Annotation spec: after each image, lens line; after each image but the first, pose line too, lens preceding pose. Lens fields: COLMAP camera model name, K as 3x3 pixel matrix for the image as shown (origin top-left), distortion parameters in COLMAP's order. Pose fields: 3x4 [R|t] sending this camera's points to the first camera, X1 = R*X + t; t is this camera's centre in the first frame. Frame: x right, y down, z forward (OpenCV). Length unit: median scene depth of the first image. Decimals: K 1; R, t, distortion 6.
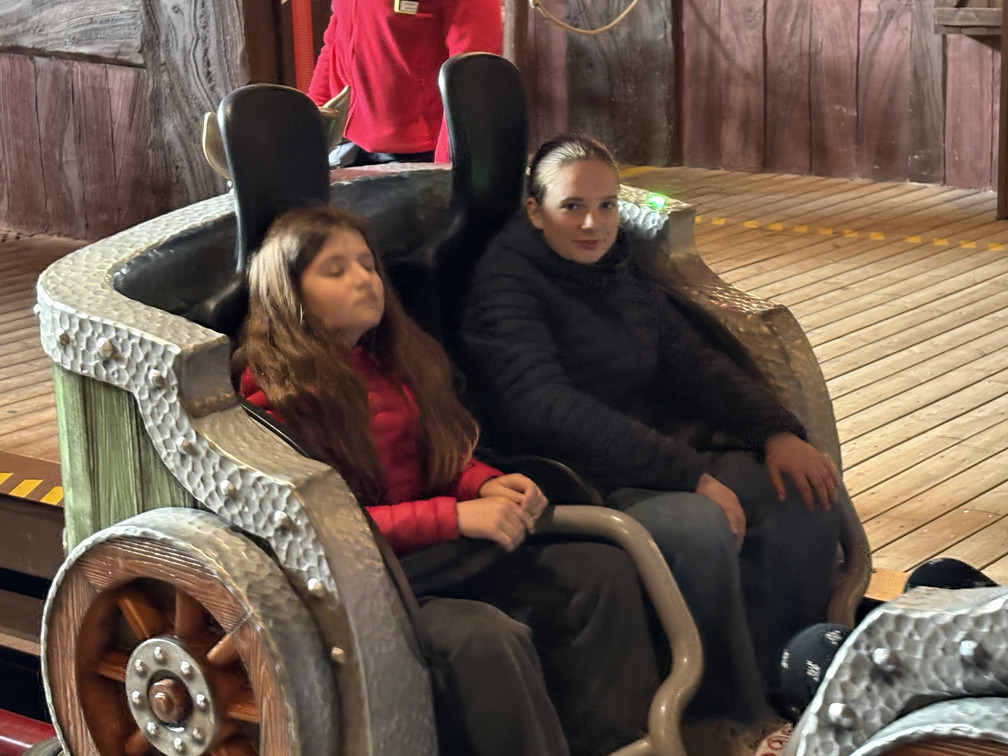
lens RADIAL K [[2202.4, 0, 504.0], [0, 2202.4, 378.0], [0, 0, 1]] dist [0.227263, -0.532616]
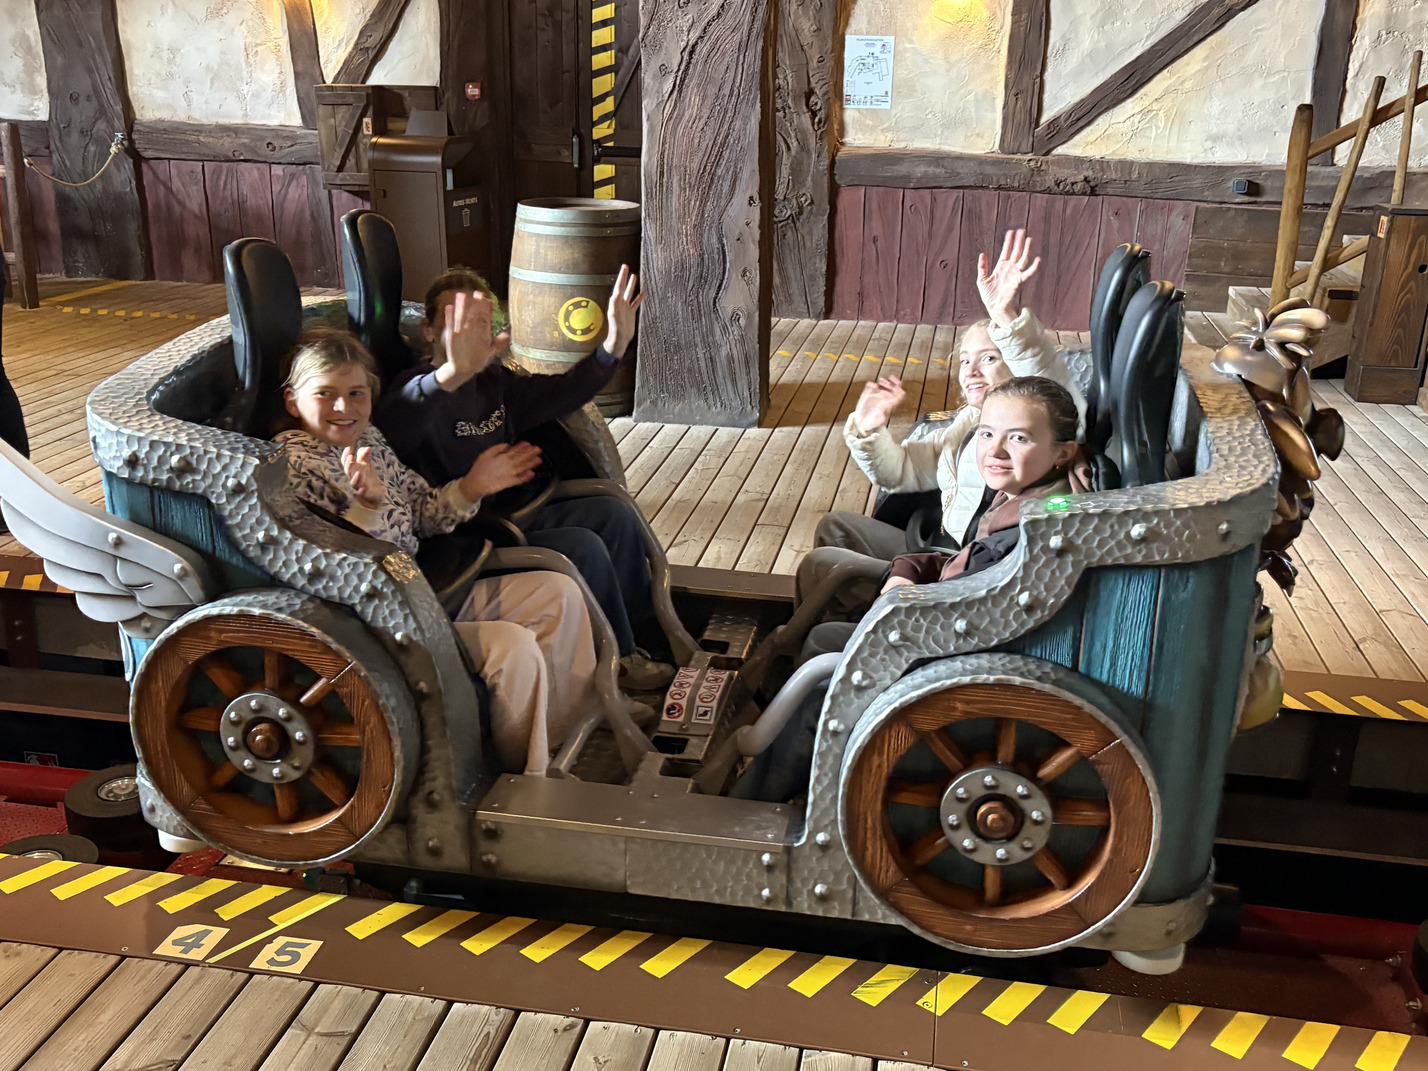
lens RADIAL K [[1375.1, 0, 709.2], [0, 1375.1, 543.3], [0, 0, 1]] dist [0.019231, -0.018937]
pose [[0.894454, -0.111909, 0.432930, -0.253499], [0.068932, 0.991112, 0.113778, -0.035996], [-0.441815, -0.071927, 0.894218, 0.207635]]
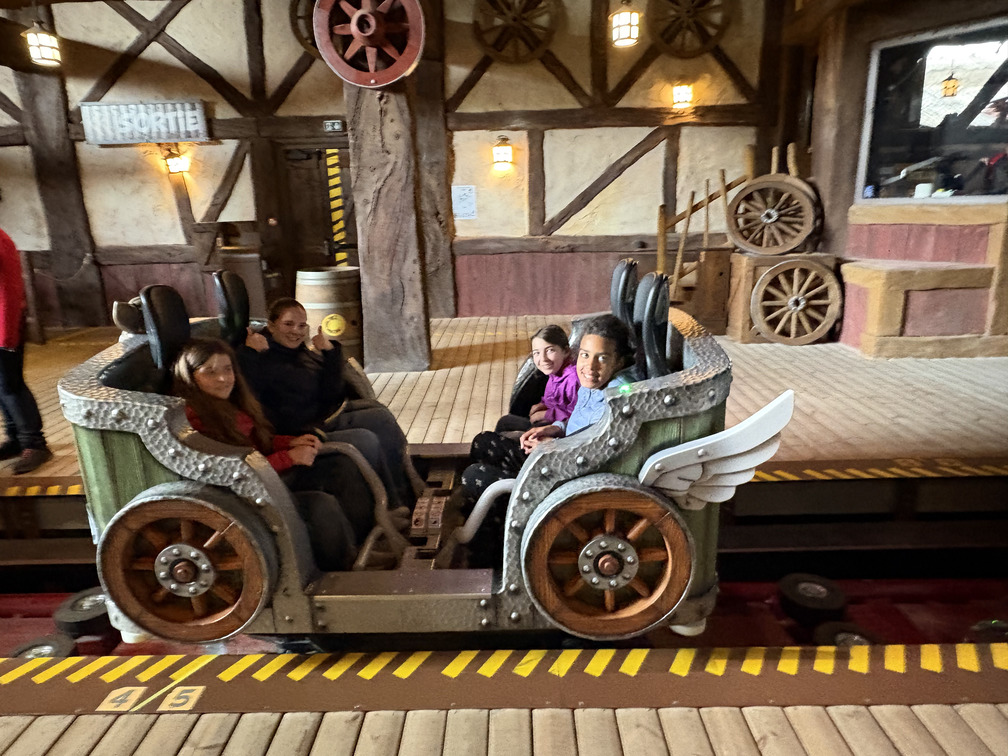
lens RADIAL K [[655.0, 0, 504.0], [0, 655.0, 378.0], [0, 0, 1]] dist [0.001549, 0.001048]
pose [[0.806236, -0.157340, 0.570288, -0.233932], [0.150668, 0.986807, 0.059252, -0.028629], [-0.572087, 0.038153, 0.819305, 0.307578]]
